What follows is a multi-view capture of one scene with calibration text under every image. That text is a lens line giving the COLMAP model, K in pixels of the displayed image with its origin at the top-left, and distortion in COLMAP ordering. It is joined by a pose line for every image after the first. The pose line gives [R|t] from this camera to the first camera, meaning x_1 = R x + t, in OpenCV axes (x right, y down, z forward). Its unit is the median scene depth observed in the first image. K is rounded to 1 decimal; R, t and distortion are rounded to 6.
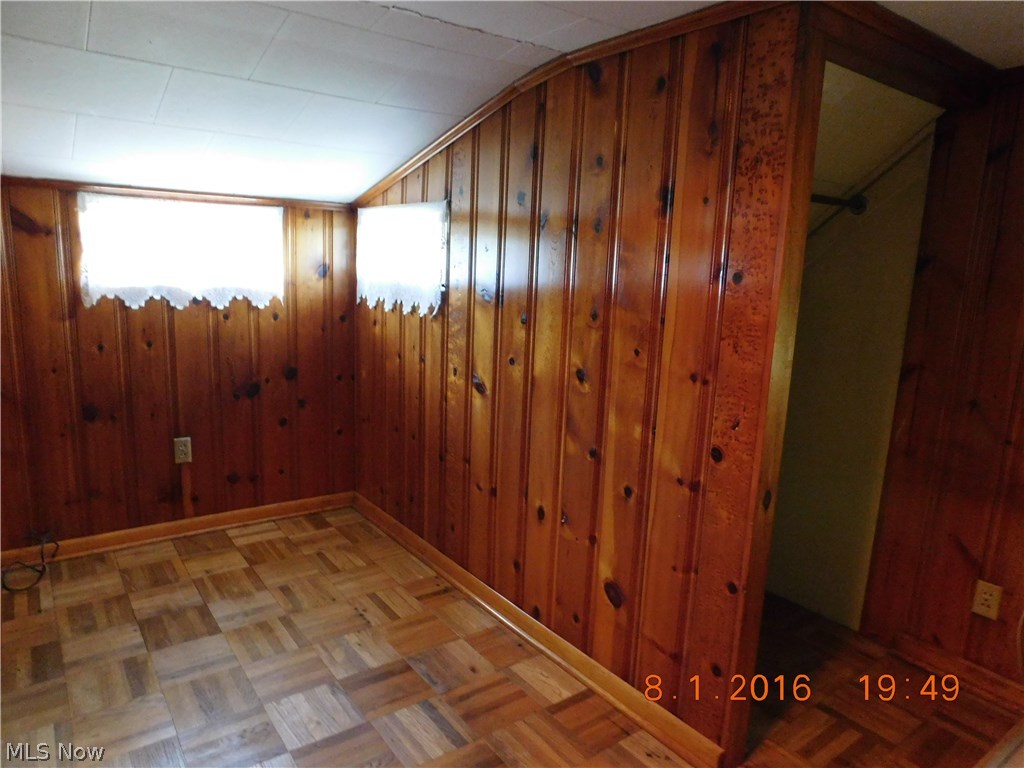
lens RADIAL K [[675.4, 0, 509.2], [0, 675.4, 385.2], [0, 0, 1]] dist [-0.074159, 0.057442]
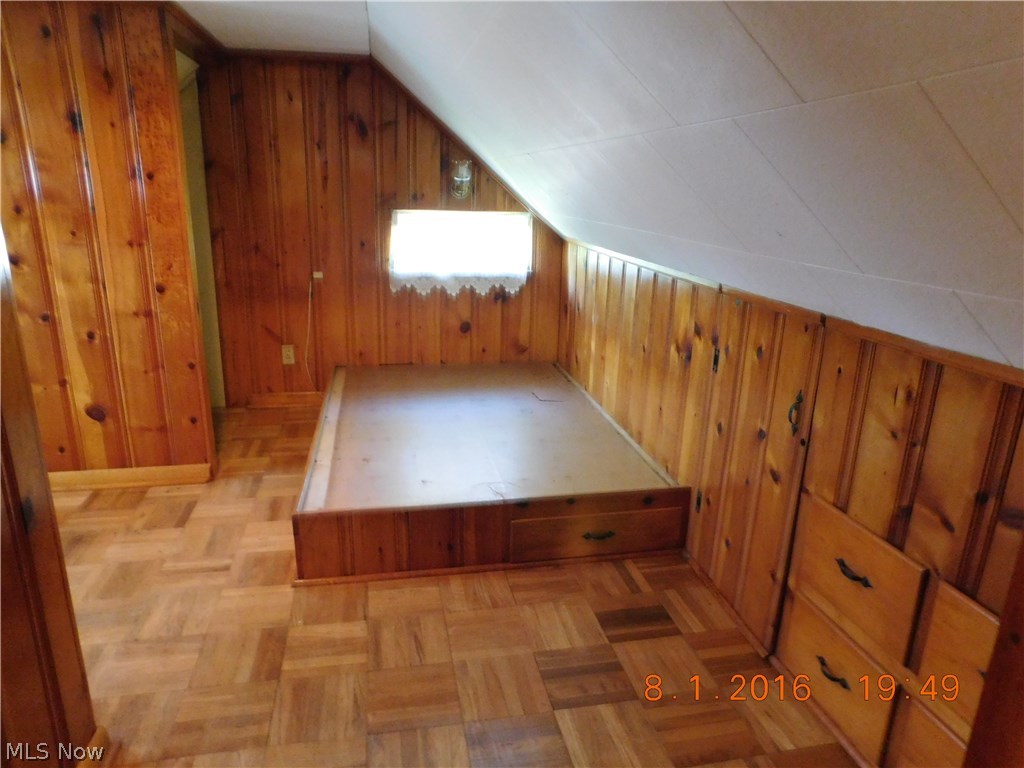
lens RADIAL K [[675.4, 0, 511.5], [0, 675.4, 383.6], [0, 0, 1]] dist [-0.074159, 0.057442]
pose [[0.427009, -0.283974, 0.858500, -0.706345], [0.157202, 0.958264, 0.238784, 0.067464], [-0.890478, 0.032995, 0.453828, -0.433675]]
